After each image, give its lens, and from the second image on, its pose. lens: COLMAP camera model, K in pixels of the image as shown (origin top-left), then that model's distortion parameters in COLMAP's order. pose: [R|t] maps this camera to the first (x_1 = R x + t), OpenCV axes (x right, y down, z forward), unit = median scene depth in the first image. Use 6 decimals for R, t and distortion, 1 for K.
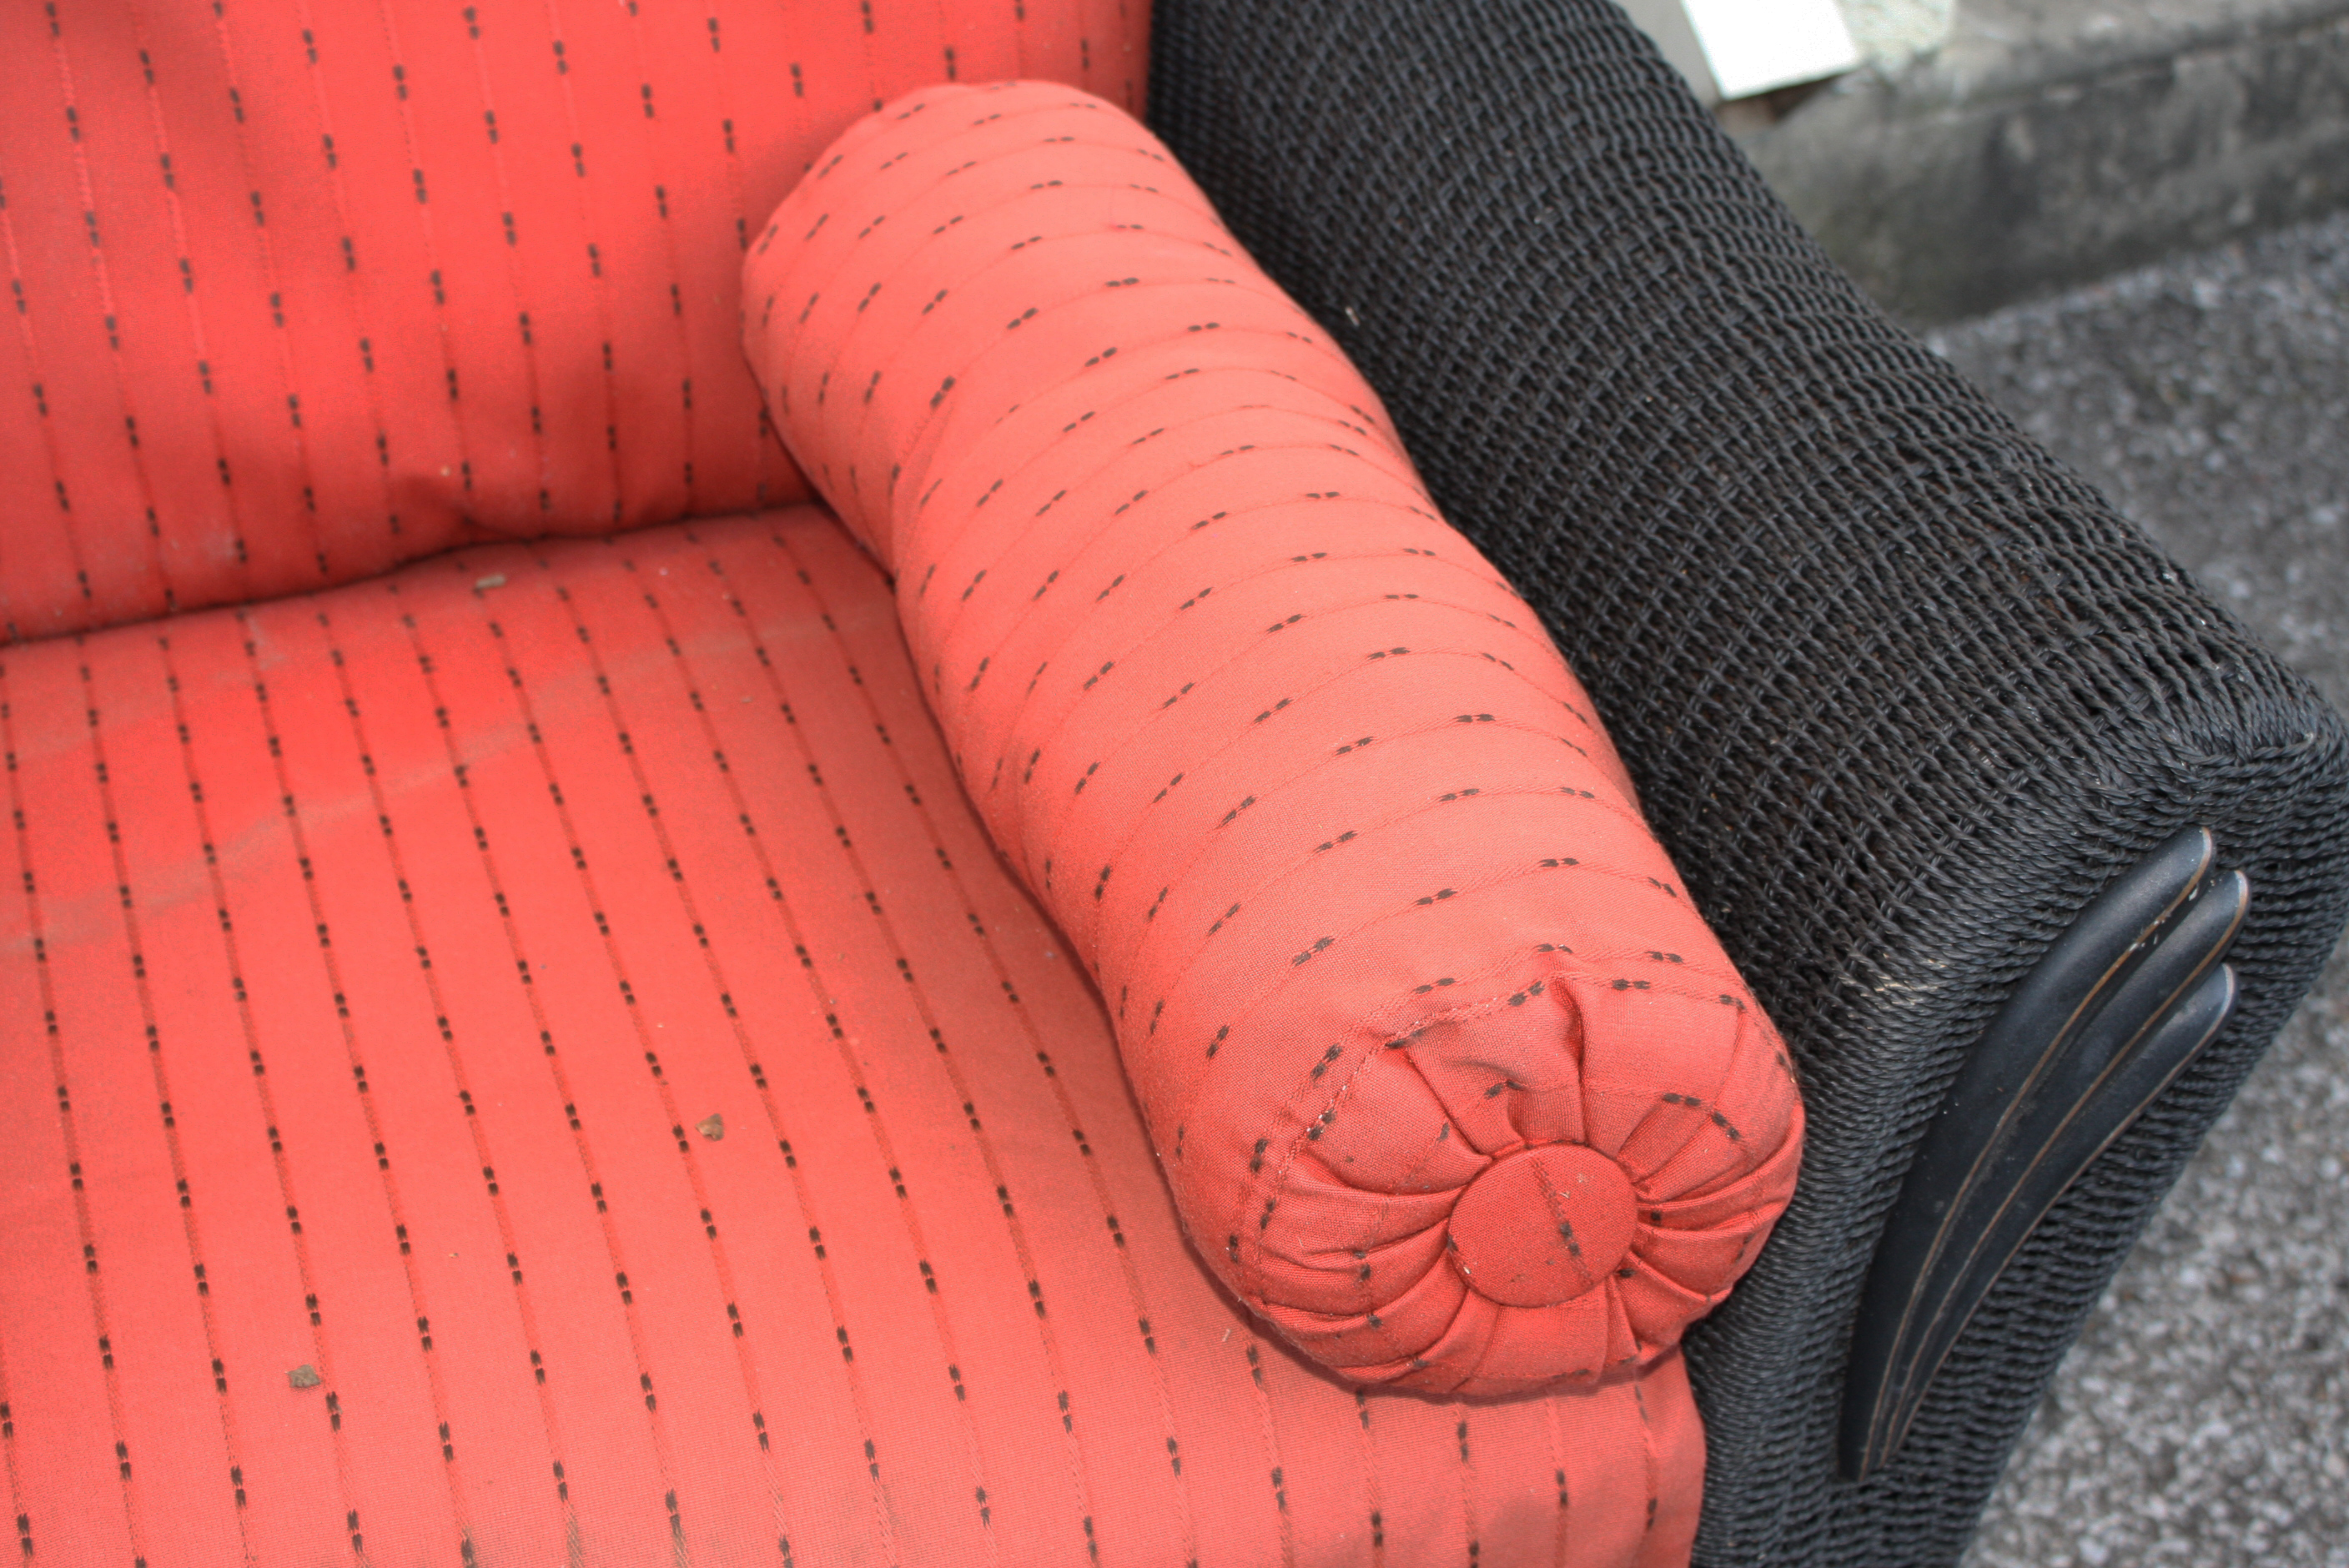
lens RADIAL K [[3415.9, 0, 1124.6], [0, 3415.9, 796.3], [0, 0, 1]] dist [-0.022960, 0.000000]
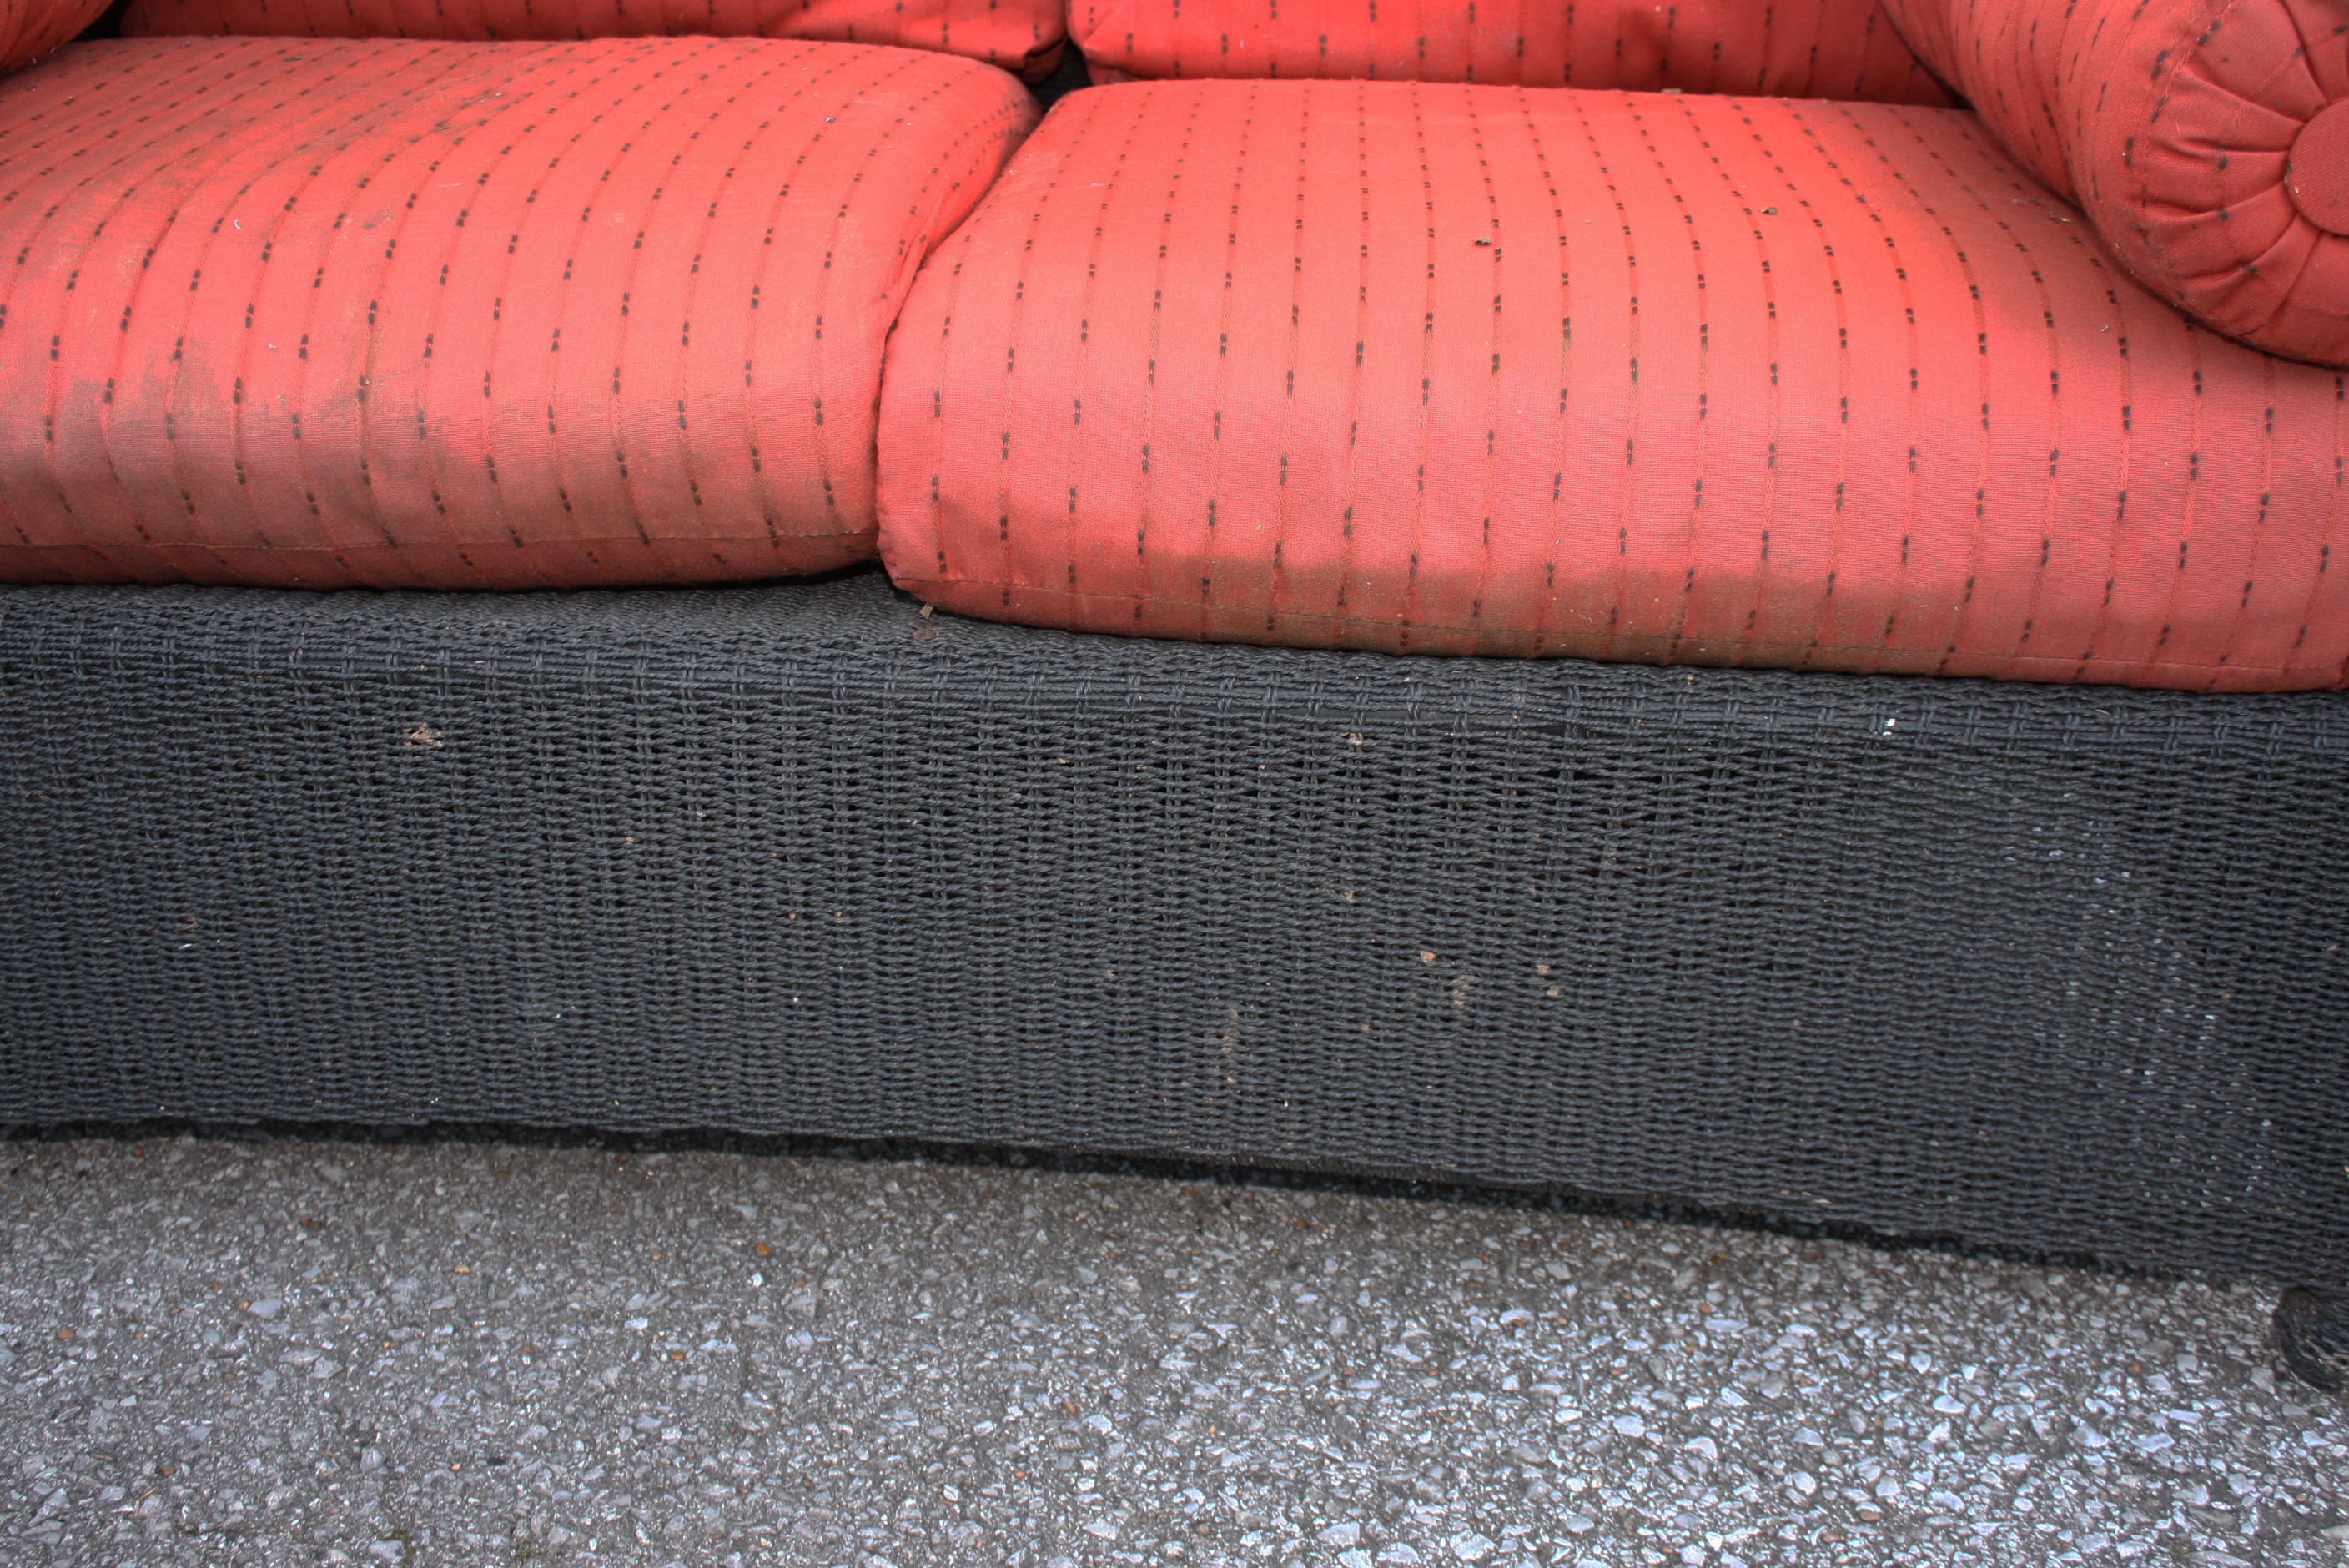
lens RADIAL K [[2451.0, 0, 1155.2], [0, 2451.0, 777.7], [0, 0, 1]] dist [-0.069649, 0.000000]
pose [[0.916797, 0.171694, -0.360562, 0.054963], [-0.239066, 0.959170, -0.151129, 0.516737], [0.319892, 0.224753, 0.920410, -0.012430]]
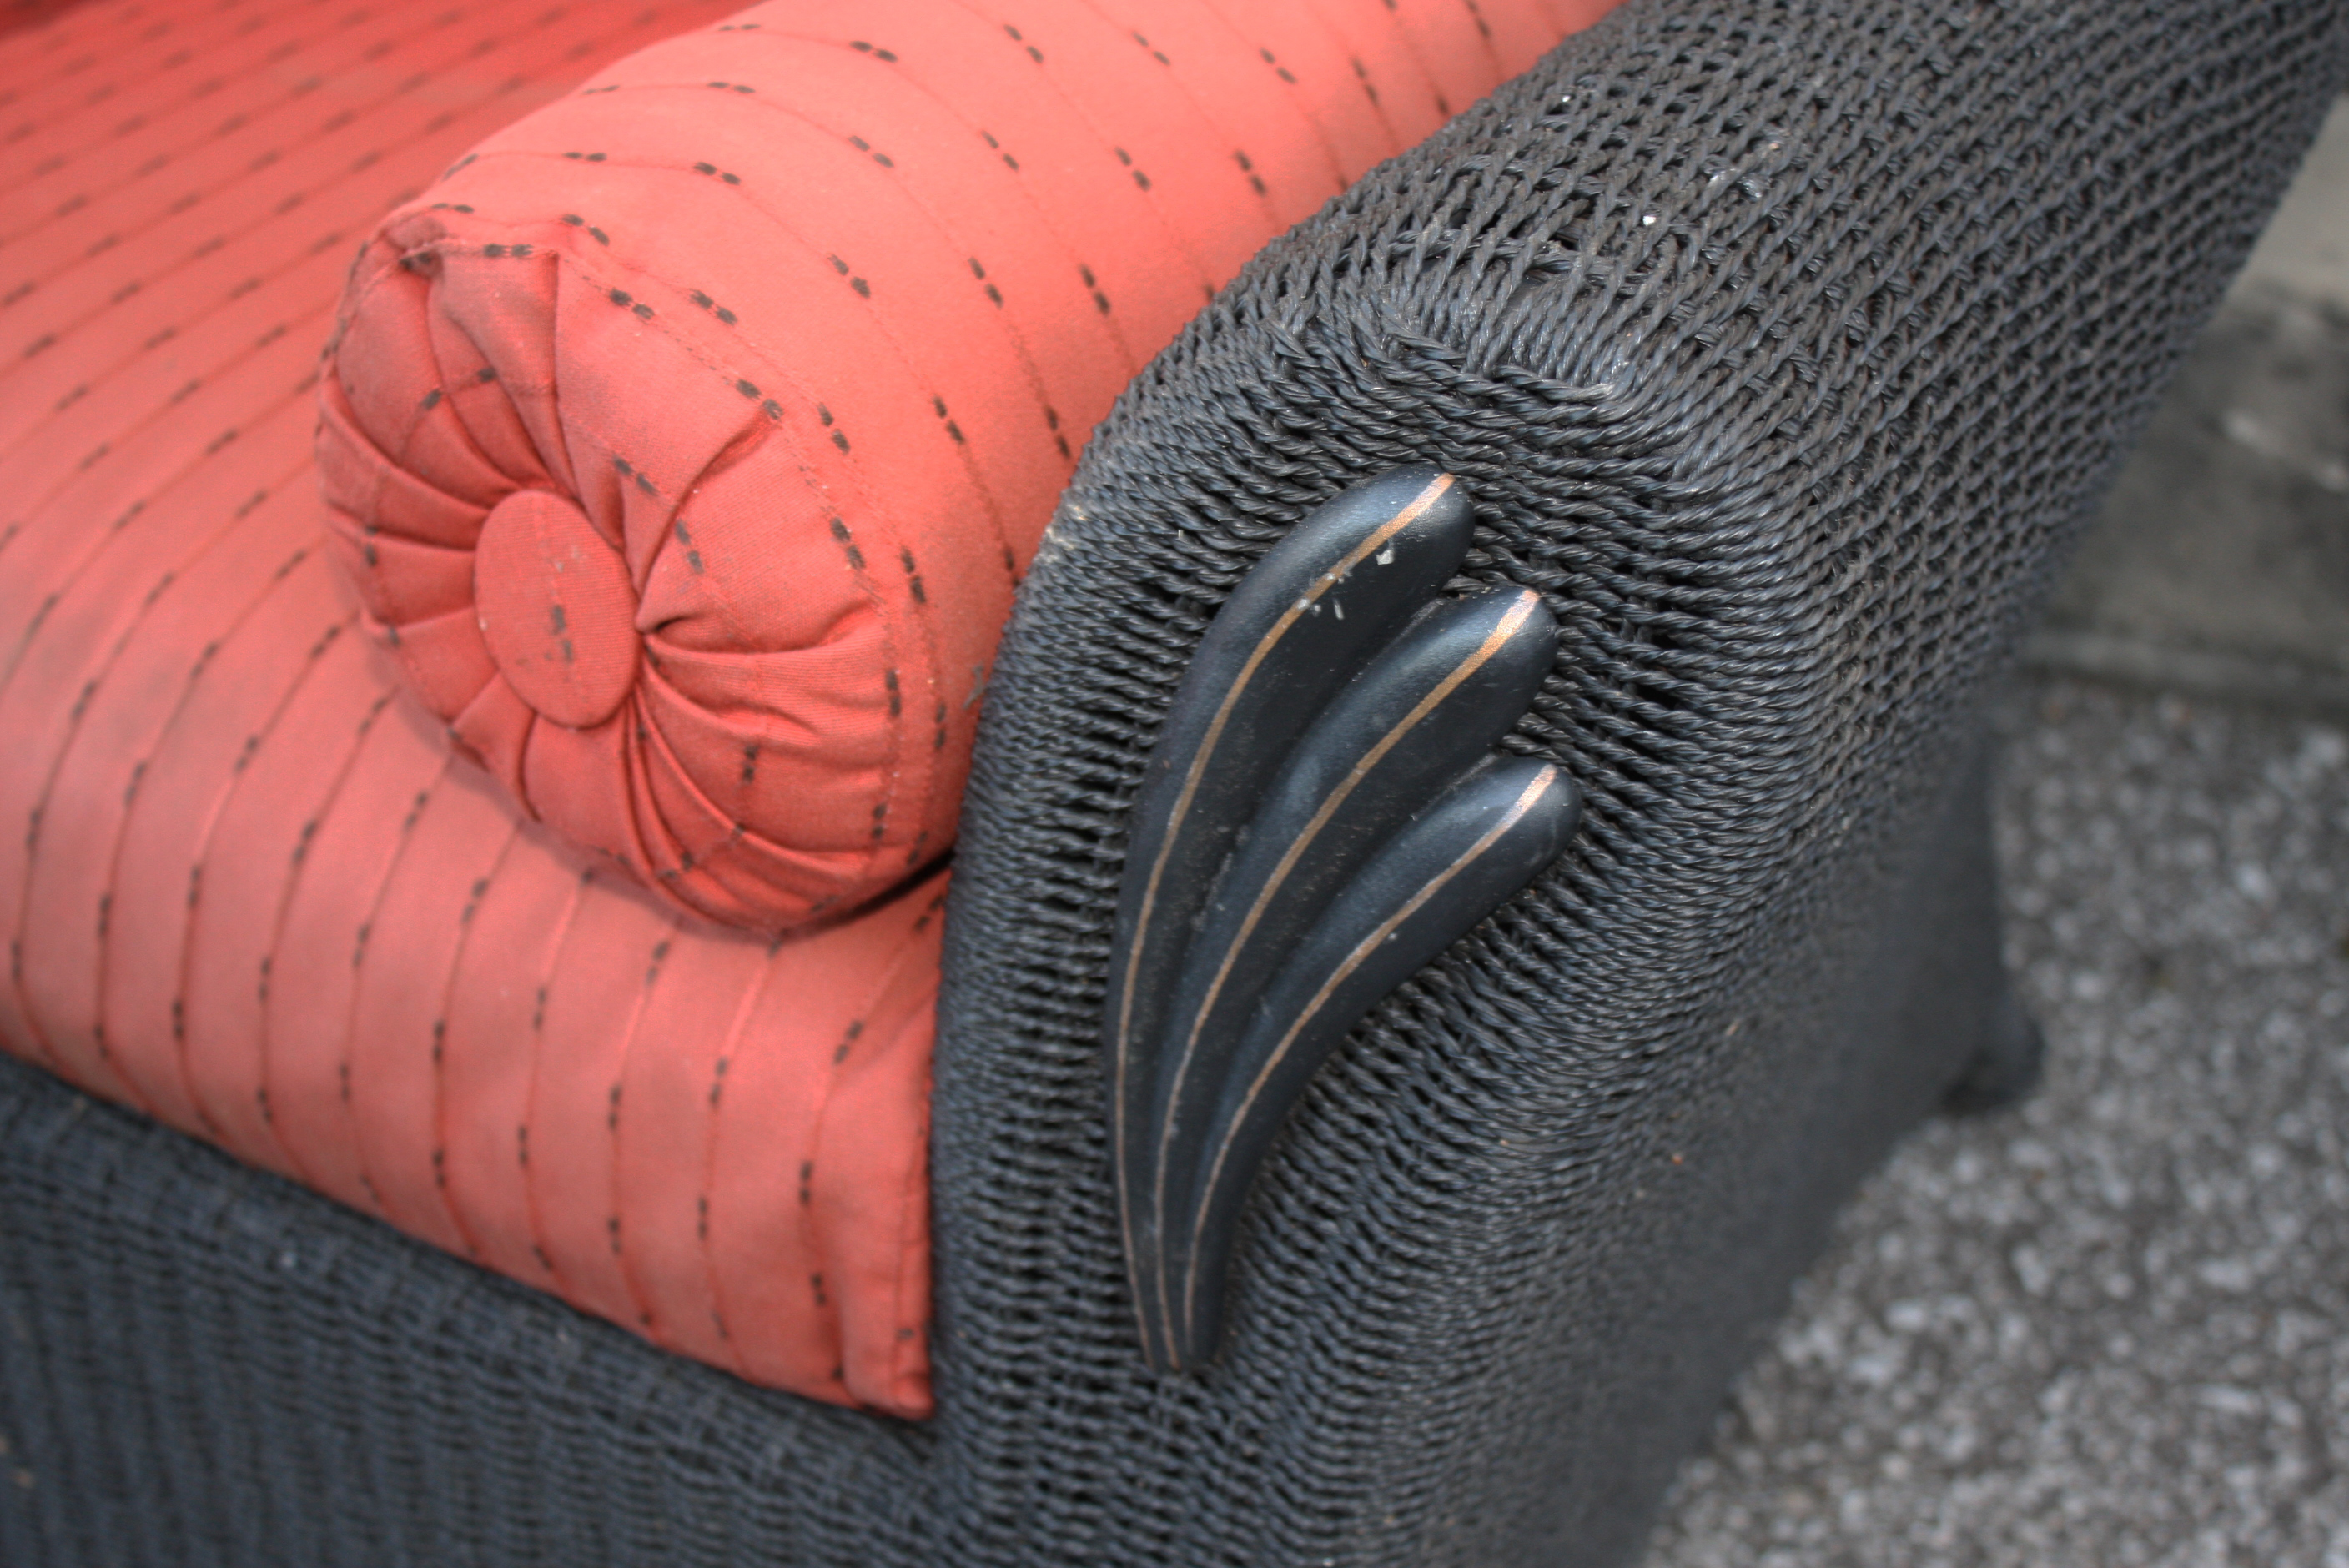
lens RADIAL K [[3674.2, 0, 1171.1], [0, 3674.2, 786.7], [0, 0, 1]] dist [-0.058318, 0.000000]
pose [[0.643810, 0.383500, -0.662146, 0.645277], [-0.439679, 0.893628, 0.090065, 0.018921], [0.626252, 0.233147, 0.743943, 0.378195]]
